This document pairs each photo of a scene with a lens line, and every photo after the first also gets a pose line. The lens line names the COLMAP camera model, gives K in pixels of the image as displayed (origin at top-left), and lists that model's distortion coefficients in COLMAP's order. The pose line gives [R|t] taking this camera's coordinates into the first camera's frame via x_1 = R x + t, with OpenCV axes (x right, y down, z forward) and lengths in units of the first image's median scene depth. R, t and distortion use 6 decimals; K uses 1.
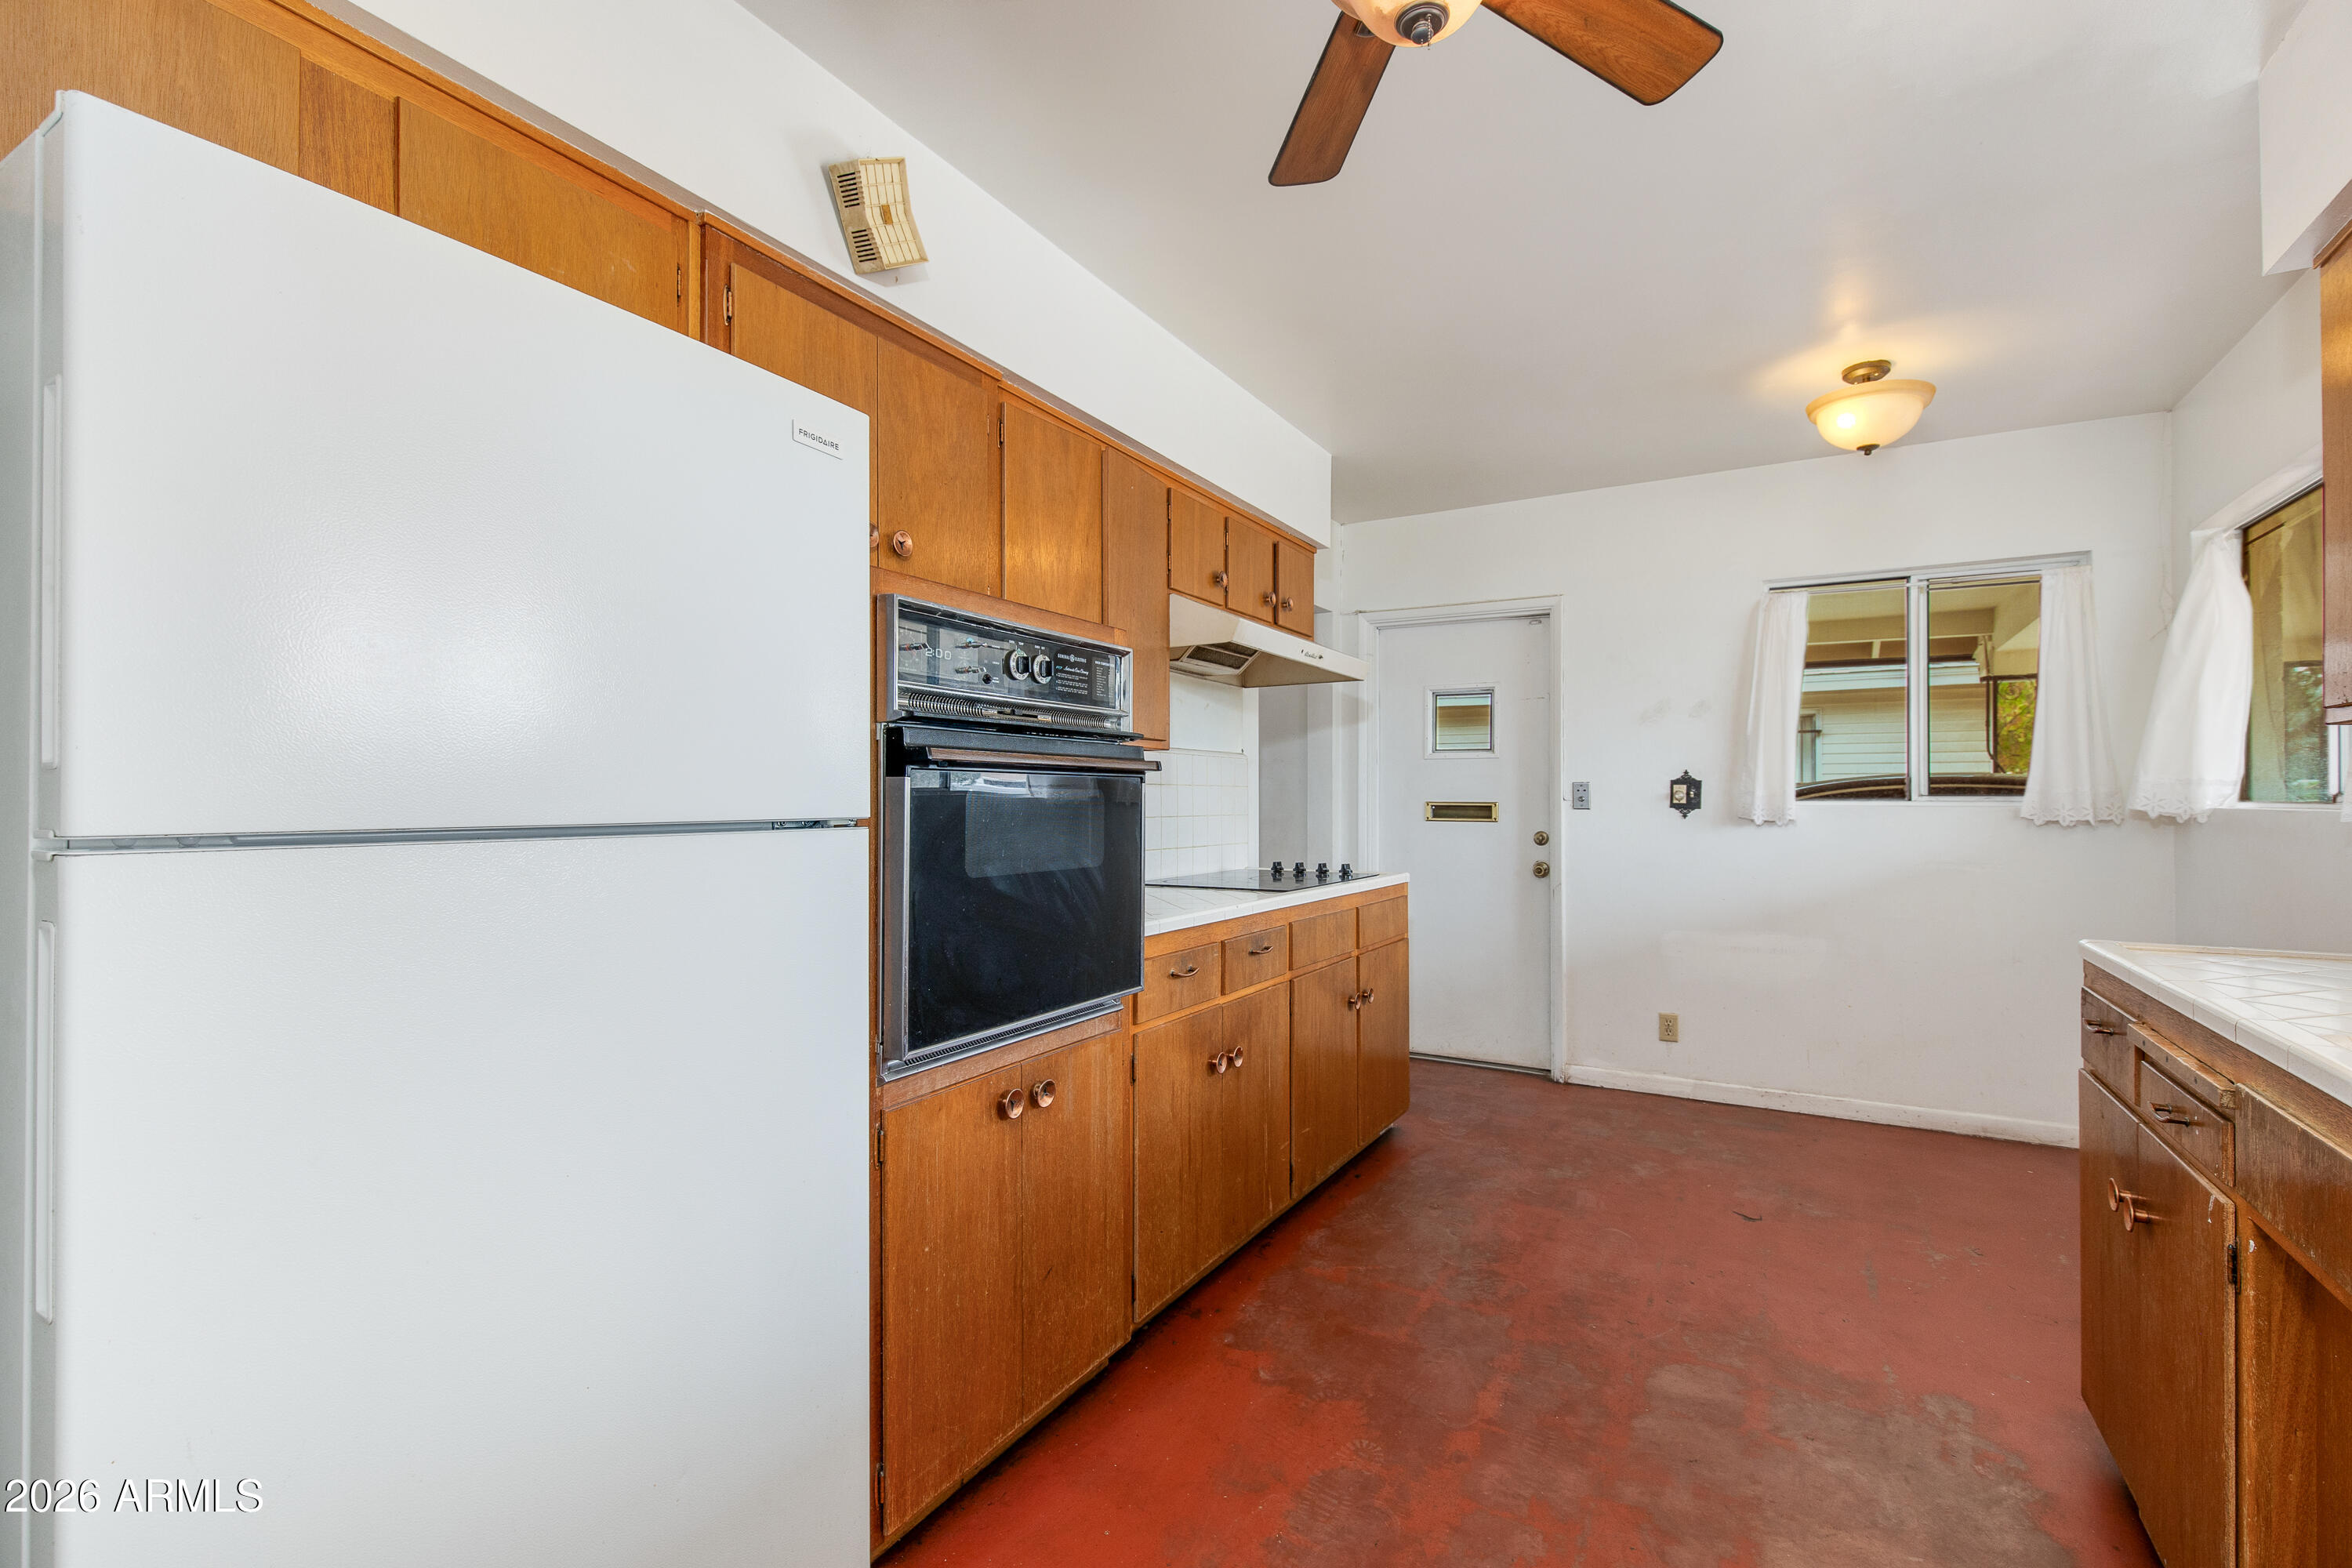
lens RADIAL K [[1055.7, 0, 1168.1], [0, 1055.7, 788.3], [0, 0, 1]] dist [0.005235, 0.001062]
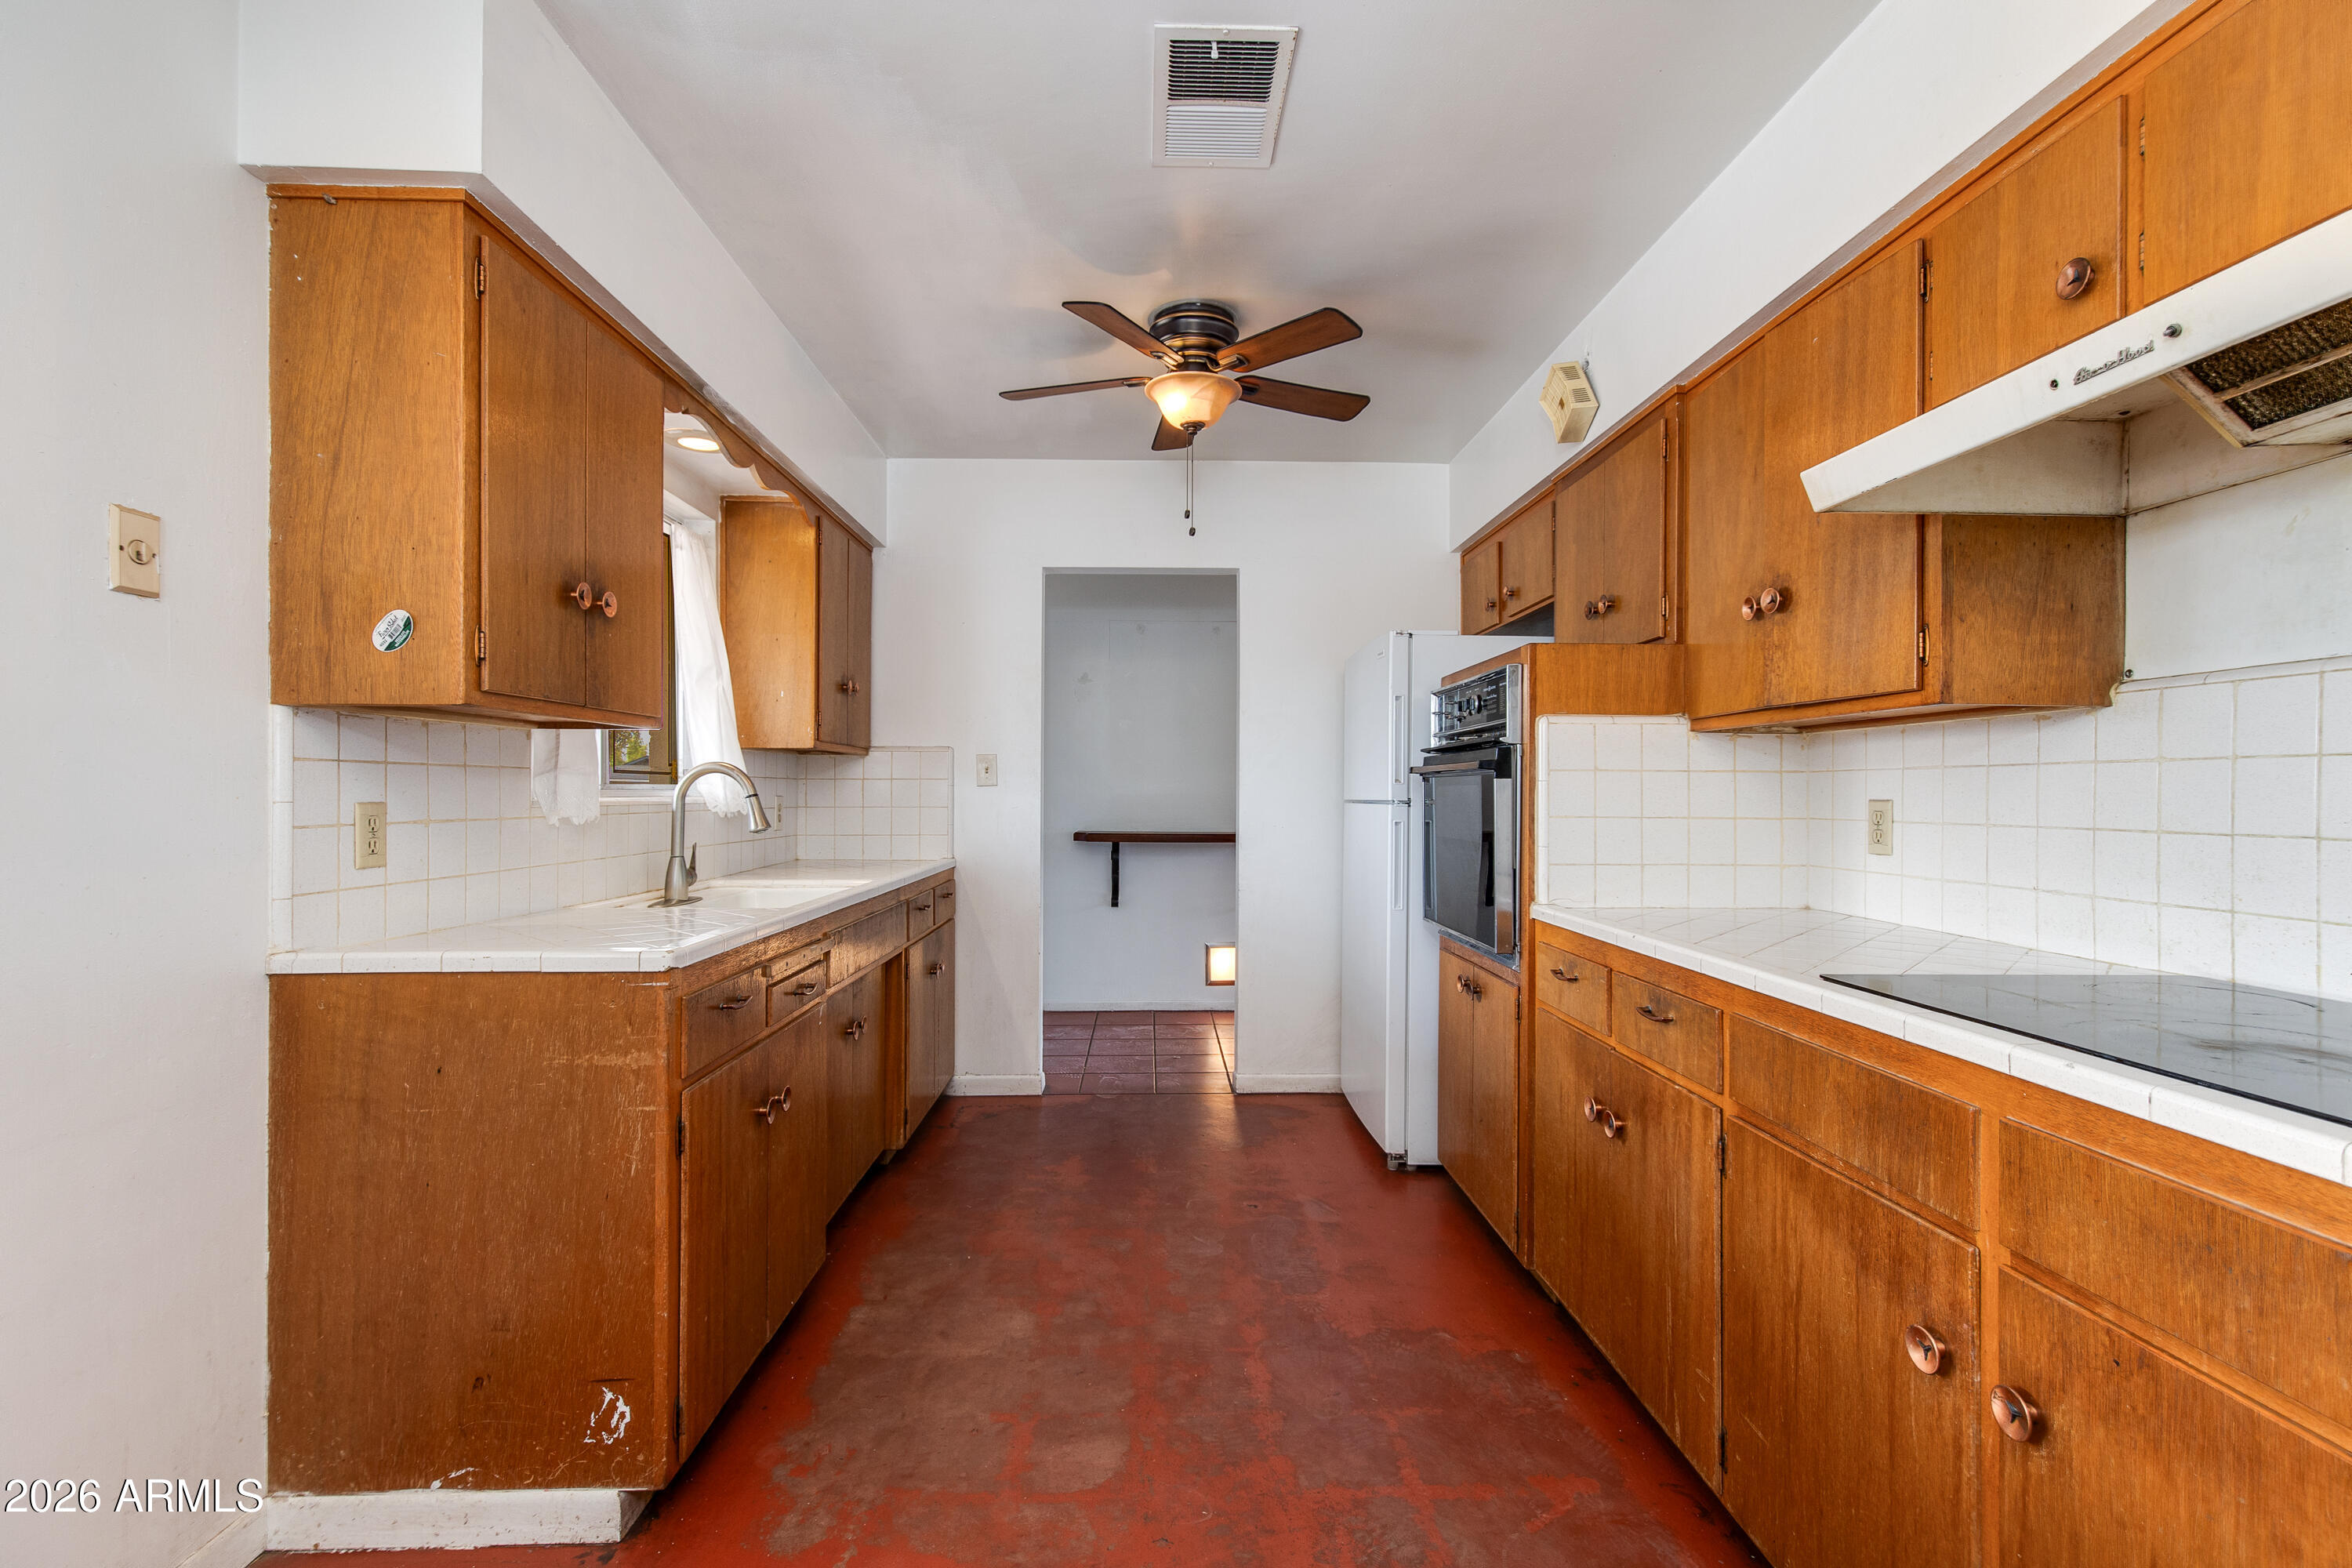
lens RADIAL K [[1055.7, 0, 1175.1], [0, 1055.7, 792.3], [0, 0, 1]] dist [0.005235, 0.001062]
pose [[-0.846902, -0.005741, -0.531718, 0.464511], [-0.001424, 0.999963, -0.008529, 0.011953], [0.531747, -0.006467, -0.846878, 0.923164]]
